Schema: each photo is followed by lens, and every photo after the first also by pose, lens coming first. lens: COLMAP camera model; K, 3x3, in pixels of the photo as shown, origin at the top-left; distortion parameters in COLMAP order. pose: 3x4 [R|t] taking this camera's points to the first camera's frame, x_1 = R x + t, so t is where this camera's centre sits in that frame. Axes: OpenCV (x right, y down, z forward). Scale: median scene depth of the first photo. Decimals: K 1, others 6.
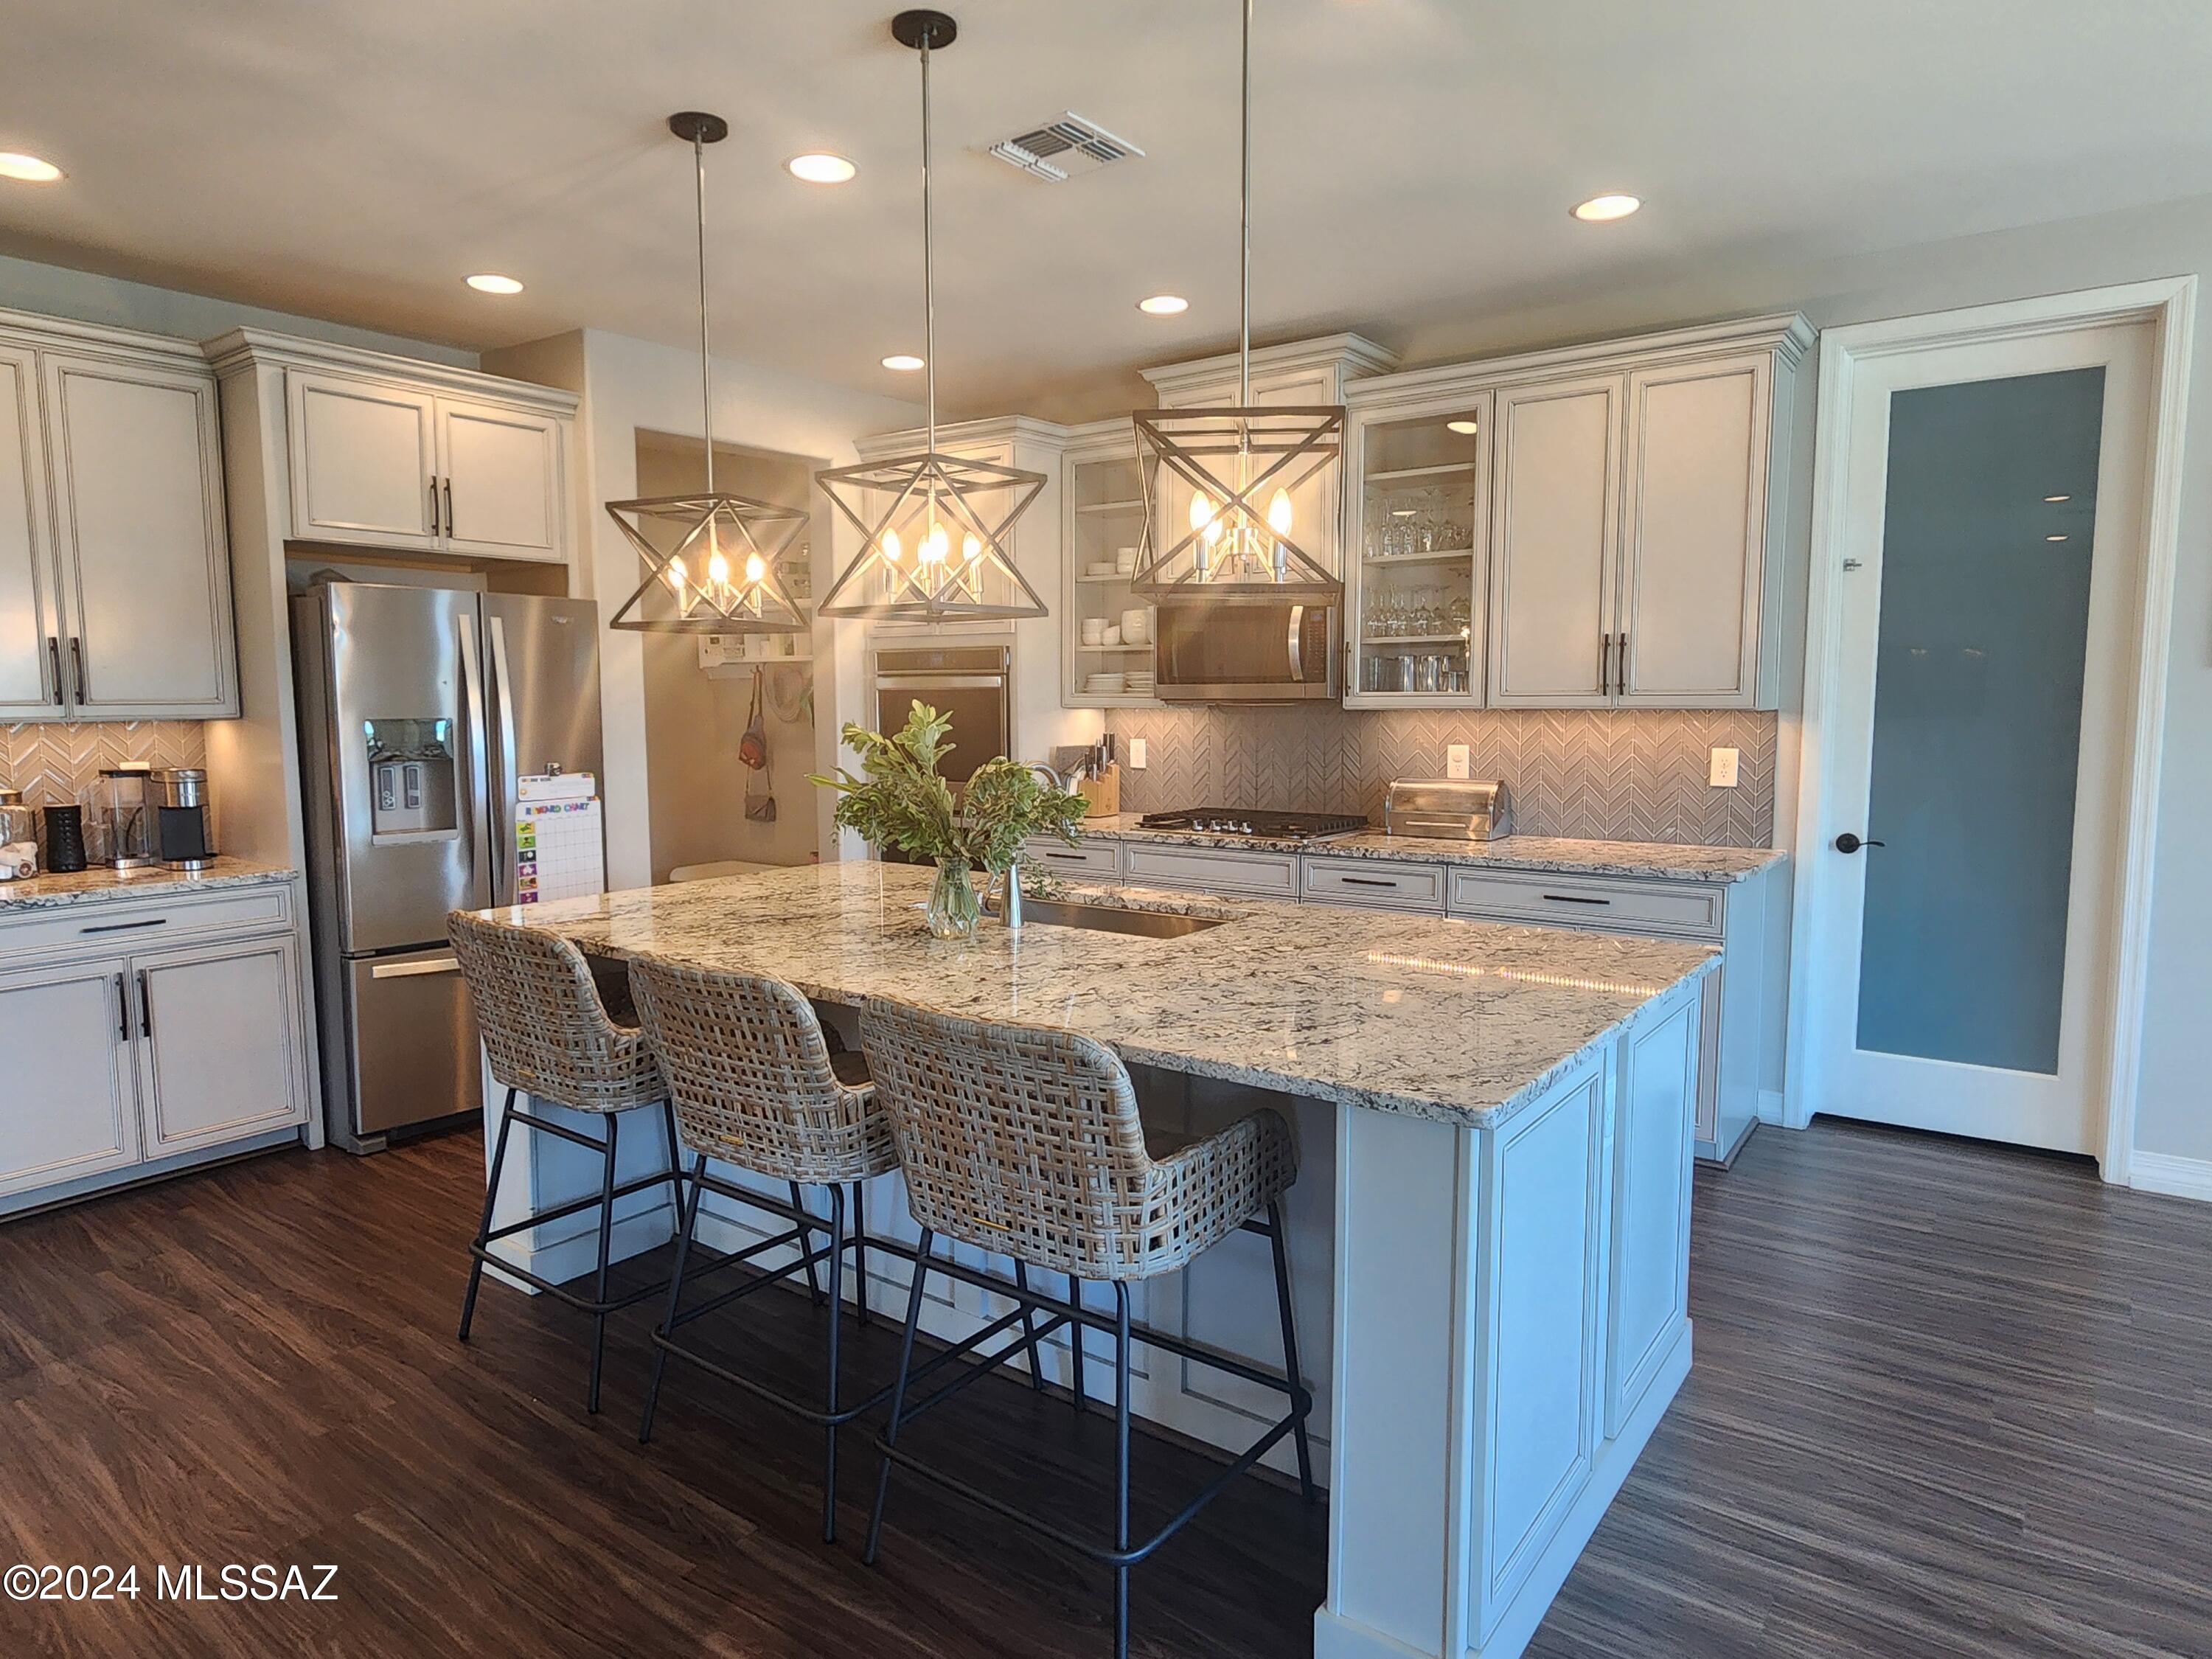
lens RADIAL K [[1327.2, 0, 1079.5], [0, 1327.2, 830.5], [0, 0, 1]] dist [0.000695, -0.002119]
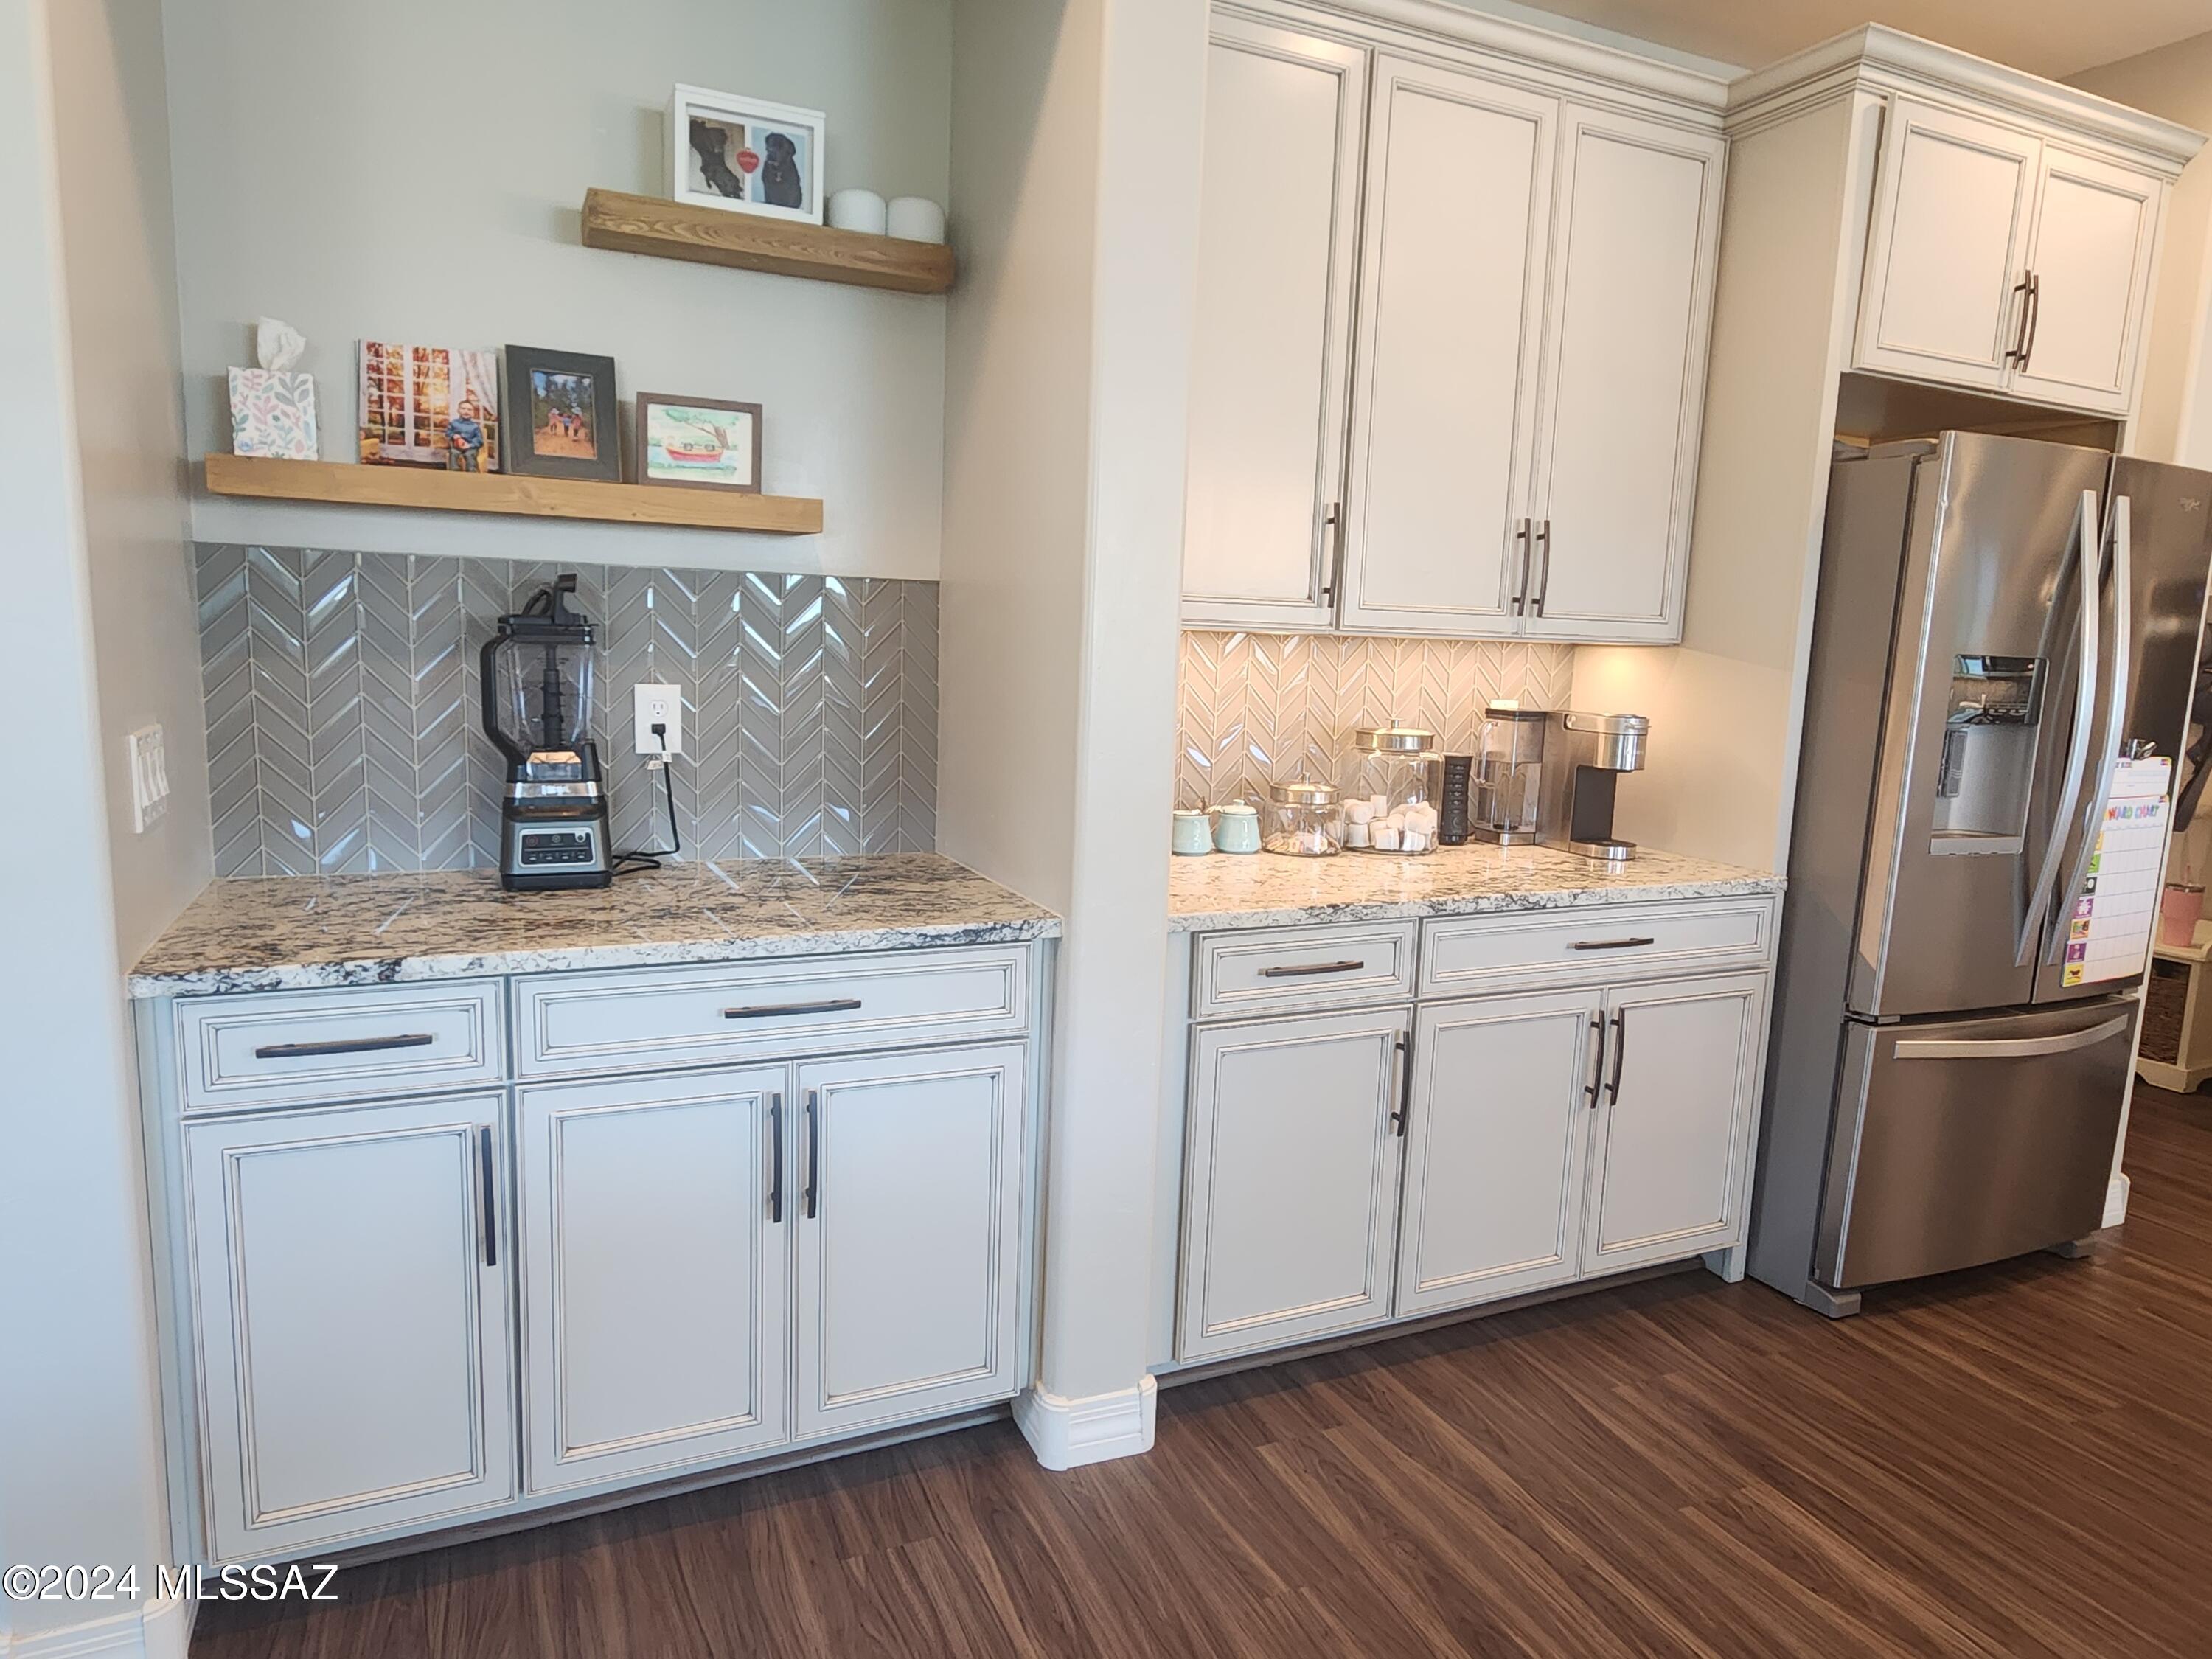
lens RADIAL K [[1327.2, 0, 1079.5], [0, 1327.2, 830.5], [0, 0, 1]] dist [0.000695, -0.002119]
pose [[0.873856, 0.106156, -0.474453, -0.561898], [-0.088737, 0.994304, 0.059033, -0.001350], [0.478018, -0.009485, 0.878299, 0.236805]]
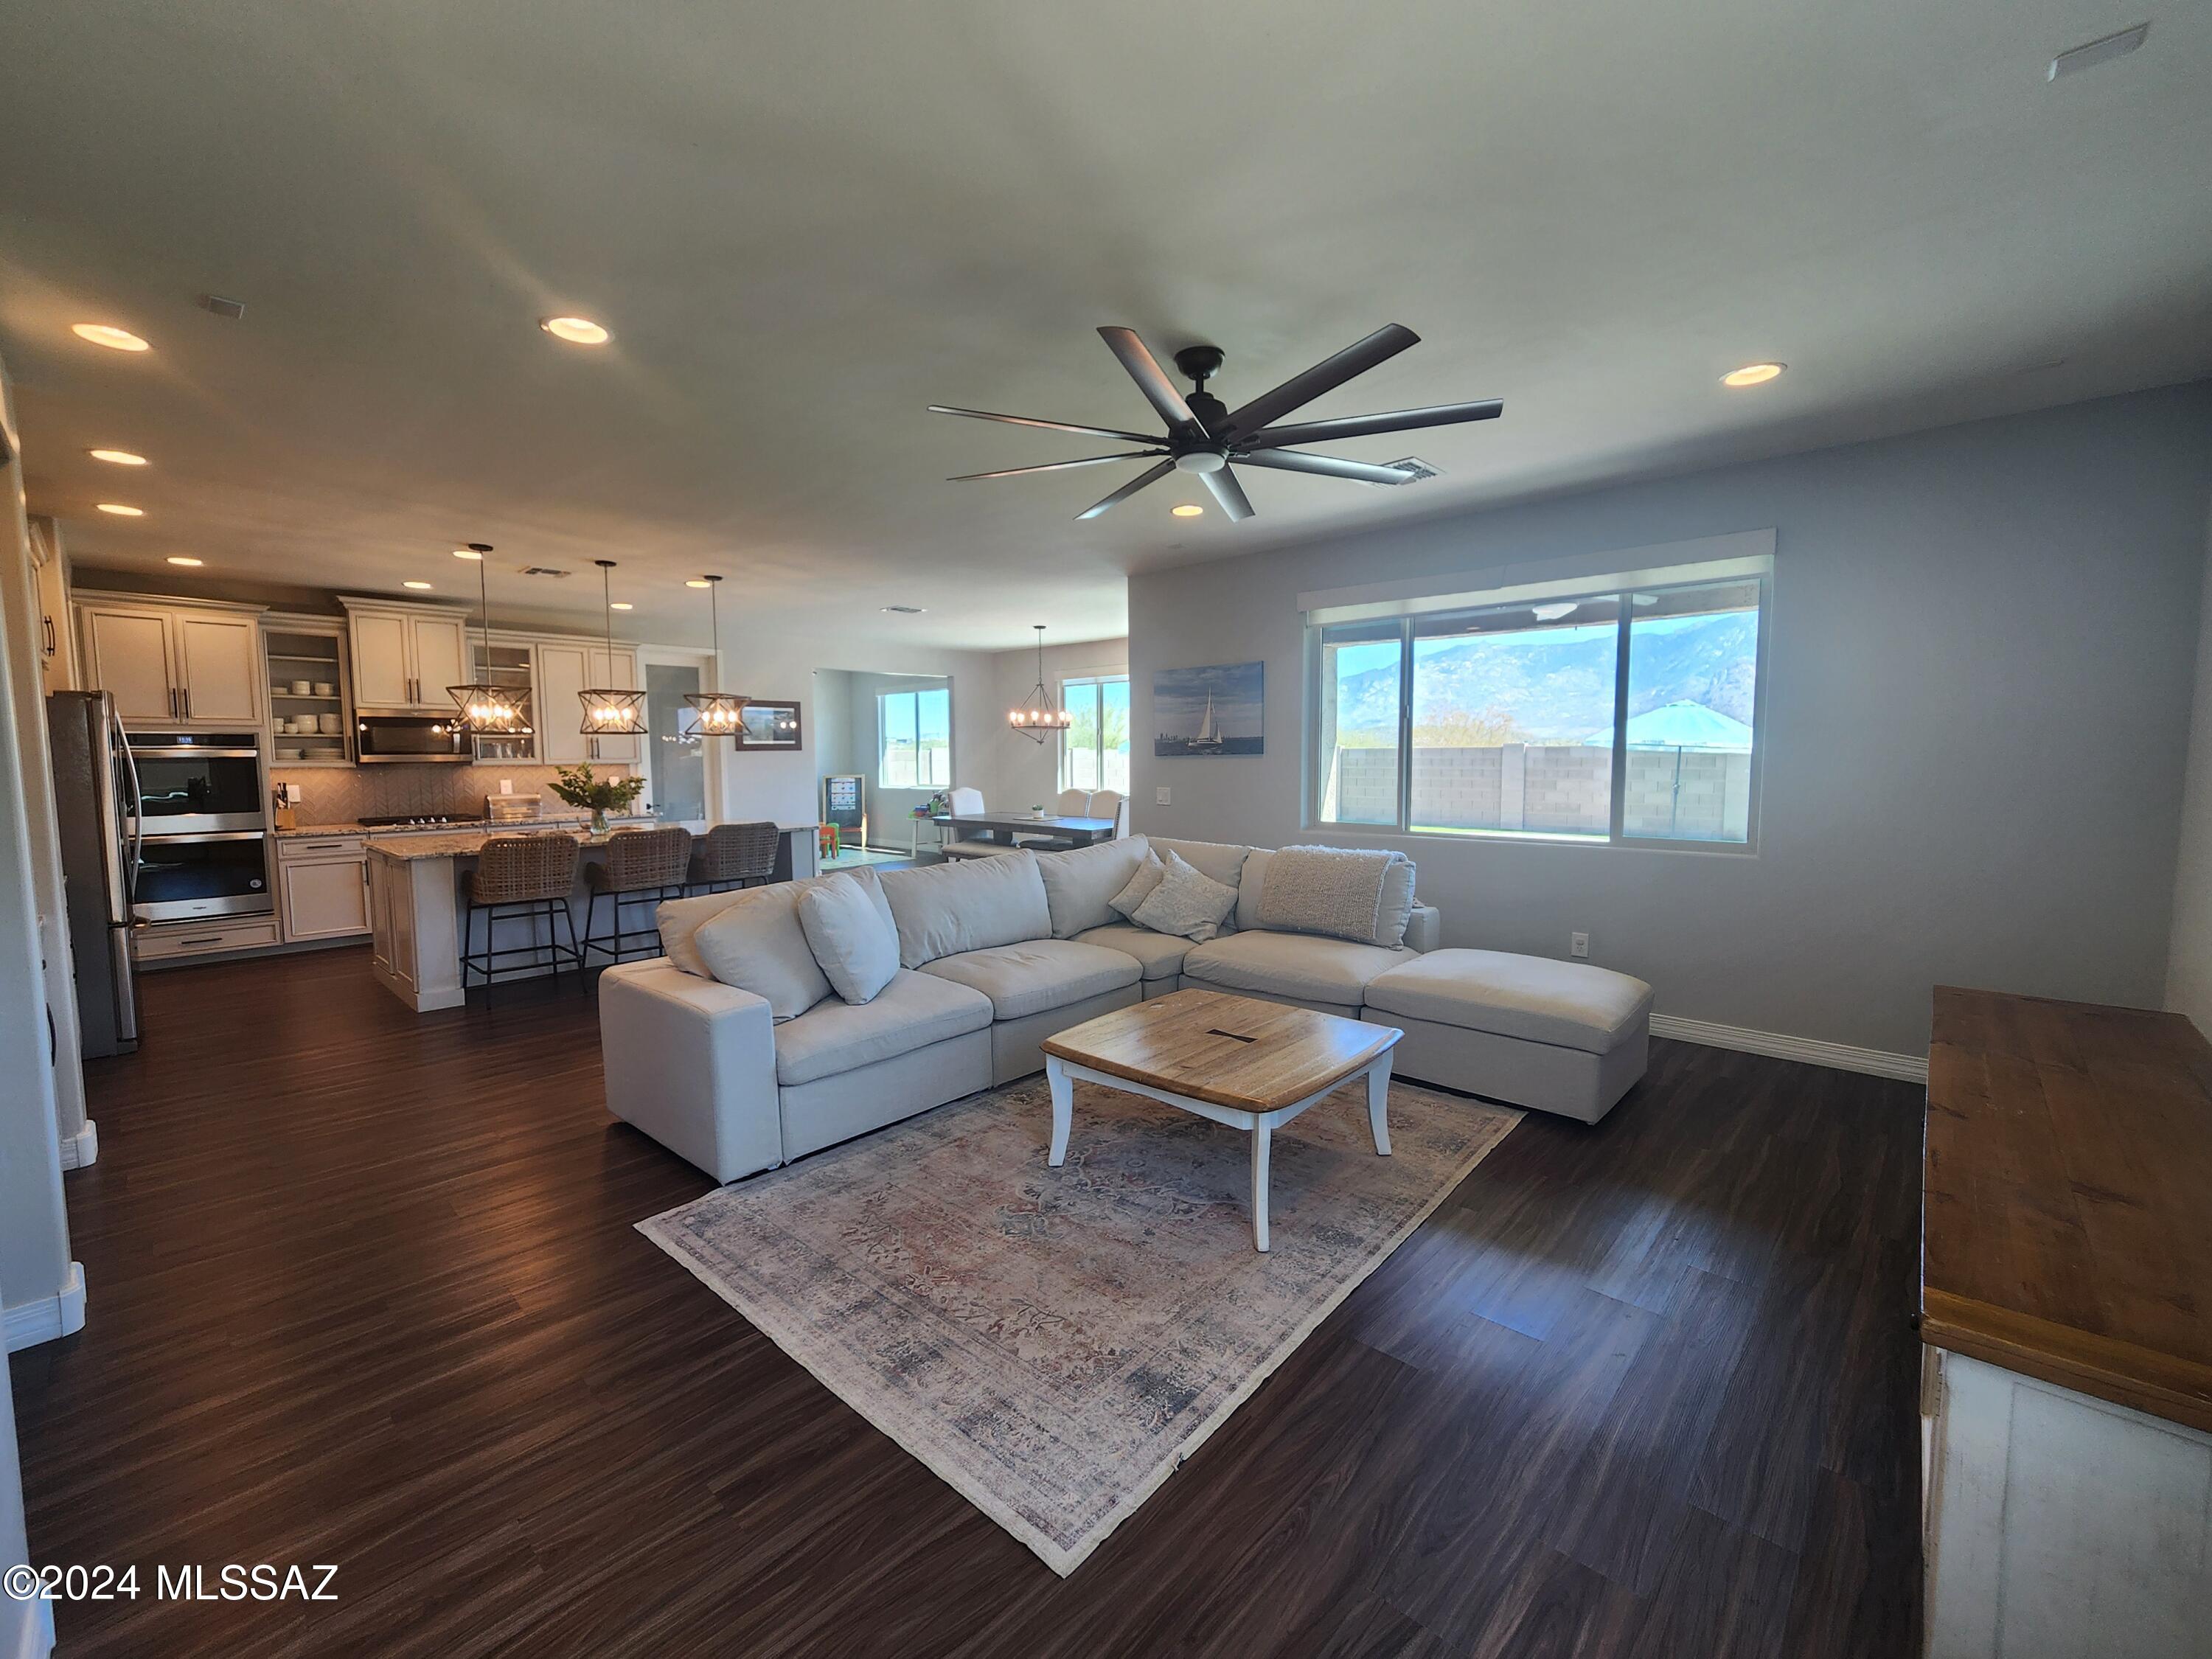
lens RADIAL K [[916.6, 0, 1091.5], [0, 916.6, 824.0], [0, 0, 1]] dist [0.008675, -0.000558]
pose [[0.111138, -0.072327, 0.991170, -1.436544], [0.108030, 0.992317, 0.060298, 0.032249], [-0.987916, 0.100375, 0.118098, -0.272739]]
